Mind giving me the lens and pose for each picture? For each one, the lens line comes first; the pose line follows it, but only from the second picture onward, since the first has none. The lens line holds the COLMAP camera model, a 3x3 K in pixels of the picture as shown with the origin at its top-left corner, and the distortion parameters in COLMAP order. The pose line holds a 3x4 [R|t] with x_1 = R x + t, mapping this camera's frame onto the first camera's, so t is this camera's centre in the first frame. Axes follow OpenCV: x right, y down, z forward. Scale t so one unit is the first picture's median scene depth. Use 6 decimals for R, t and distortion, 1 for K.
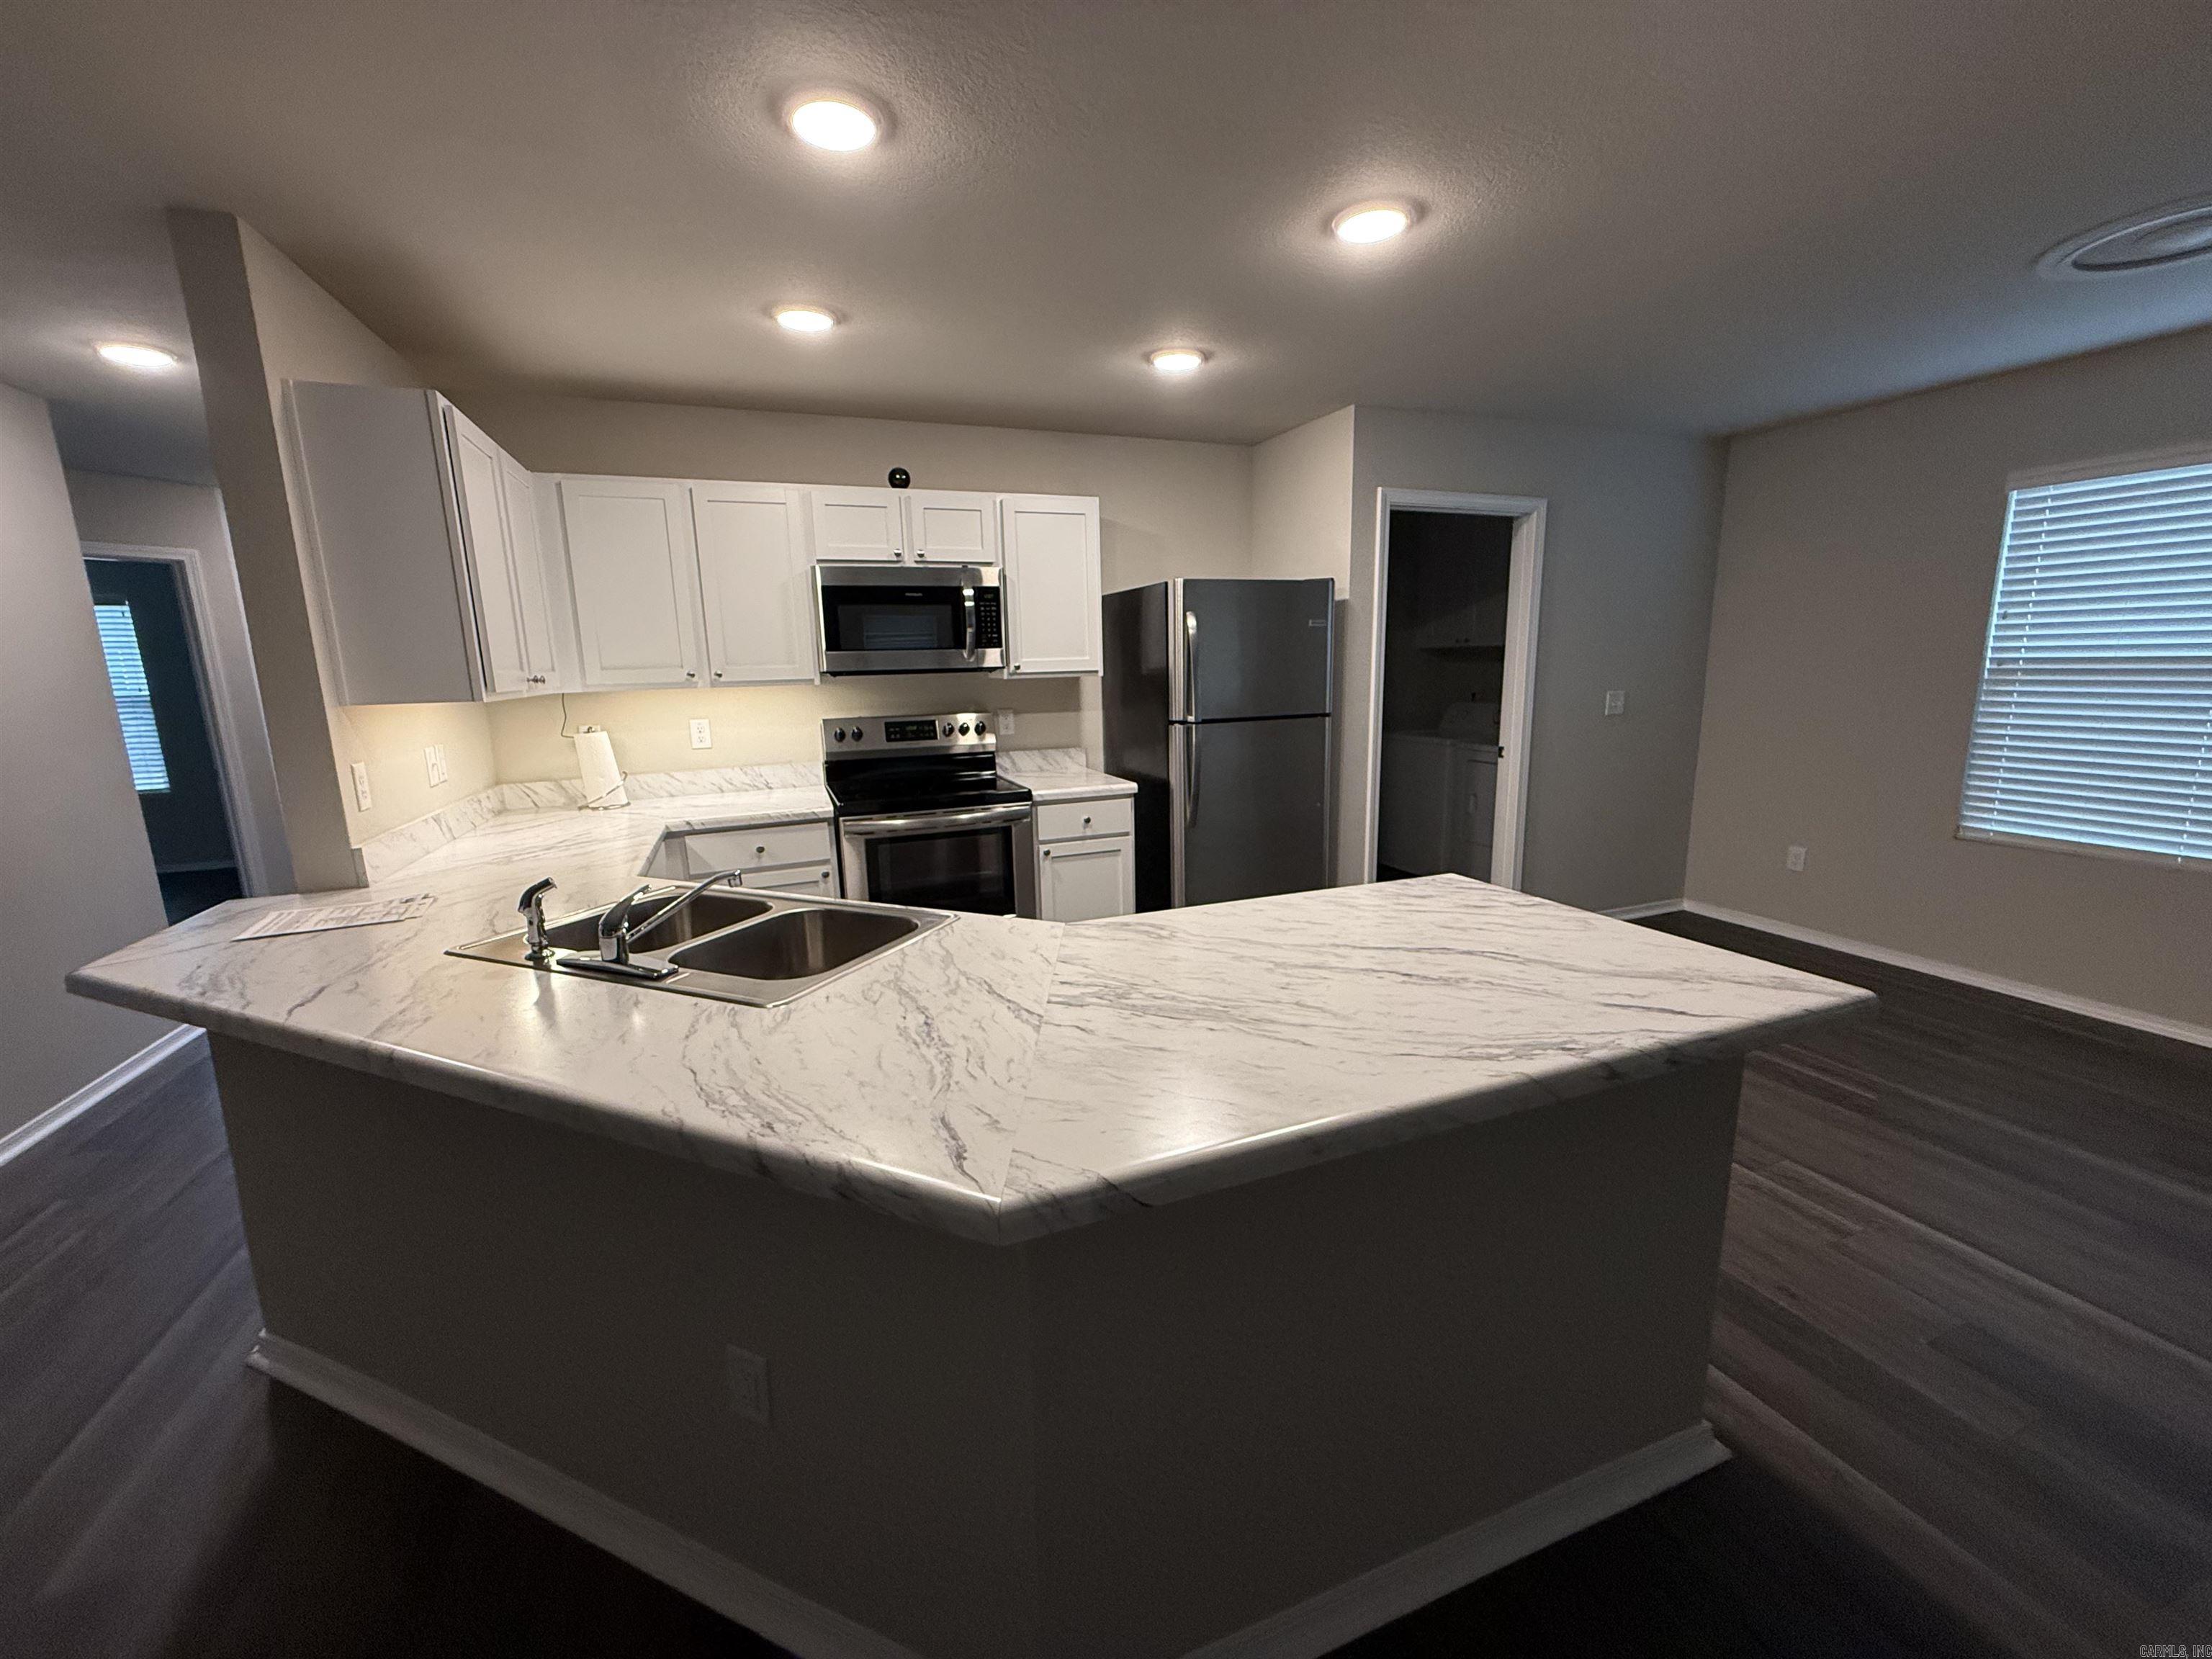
lens RADIAL K [[882.2, 0, 1101.2], [0, 882.2, 830.1], [0, 0, 1]] dist [-0.001093, 0.000139]
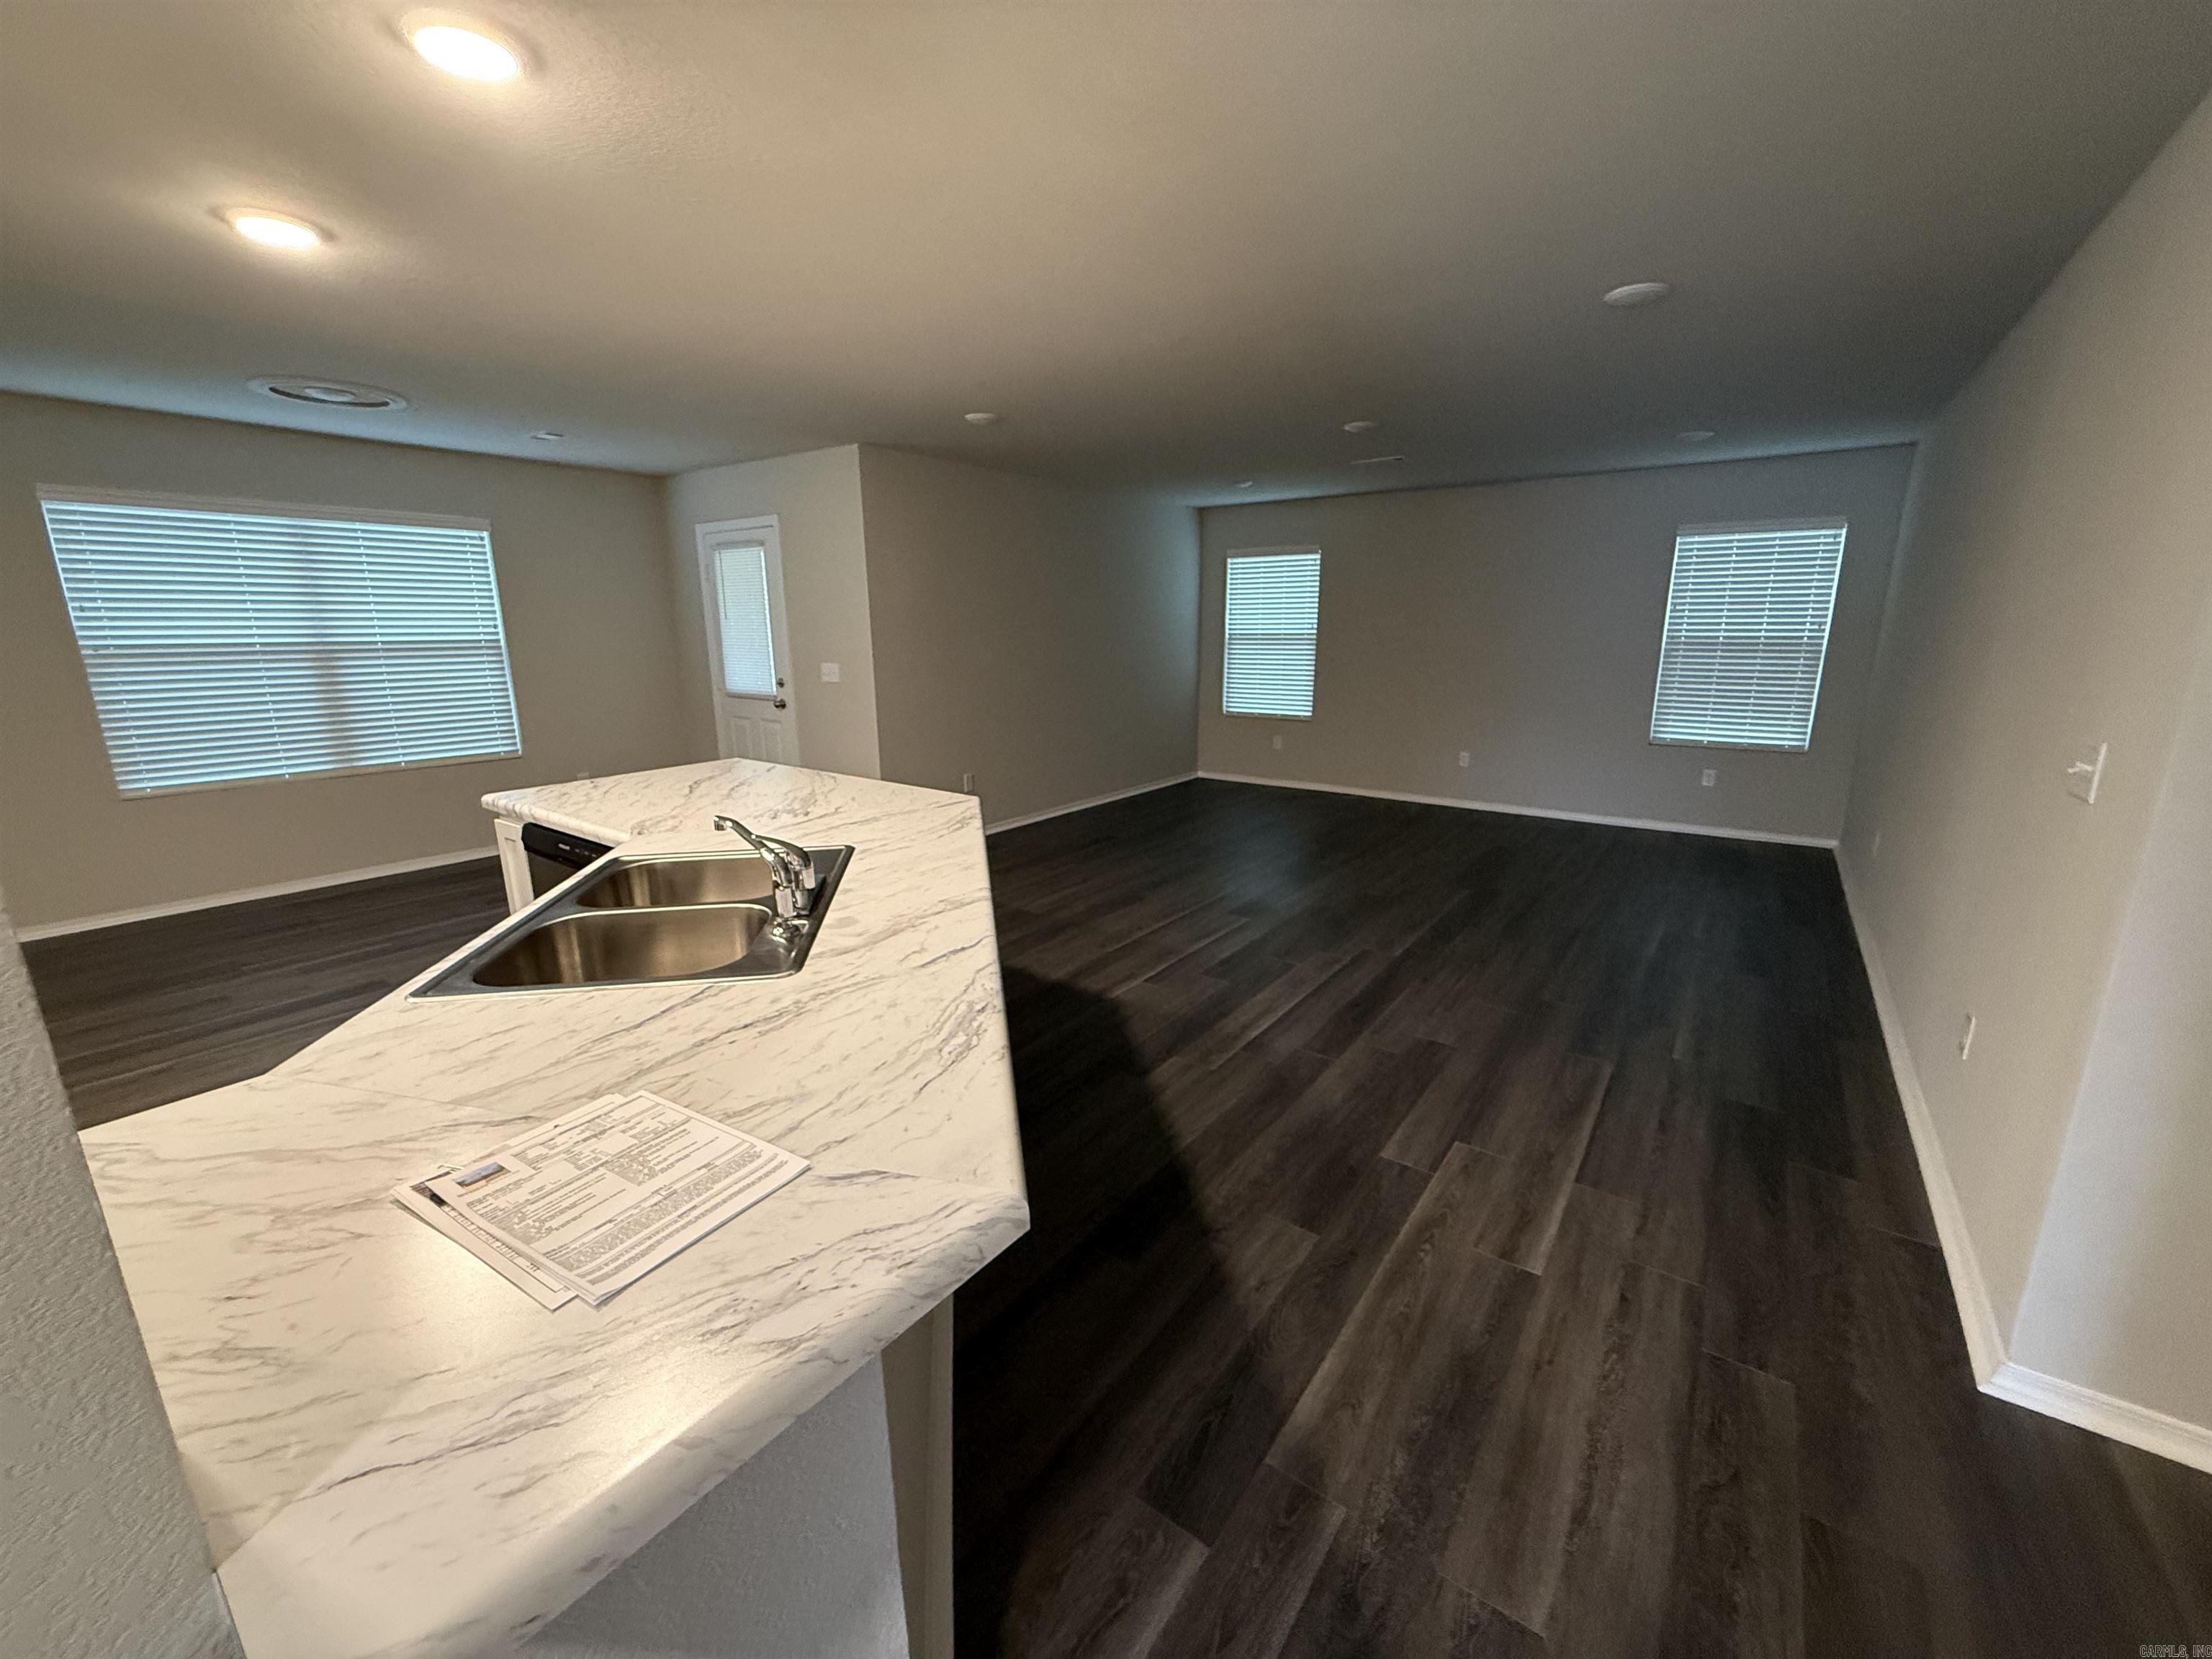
lens RADIAL K [[882.2, 0, 1101.2], [0, 882.2, 830.1], [0, 0, 1]] dist [-0.001093, 0.000139]
pose [[-0.533707, -0.168759, 0.828660, -0.716037], [0.175079, 0.936607, 0.303503, -0.084407], [-0.827348, 0.307063, -0.470327, 0.513090]]
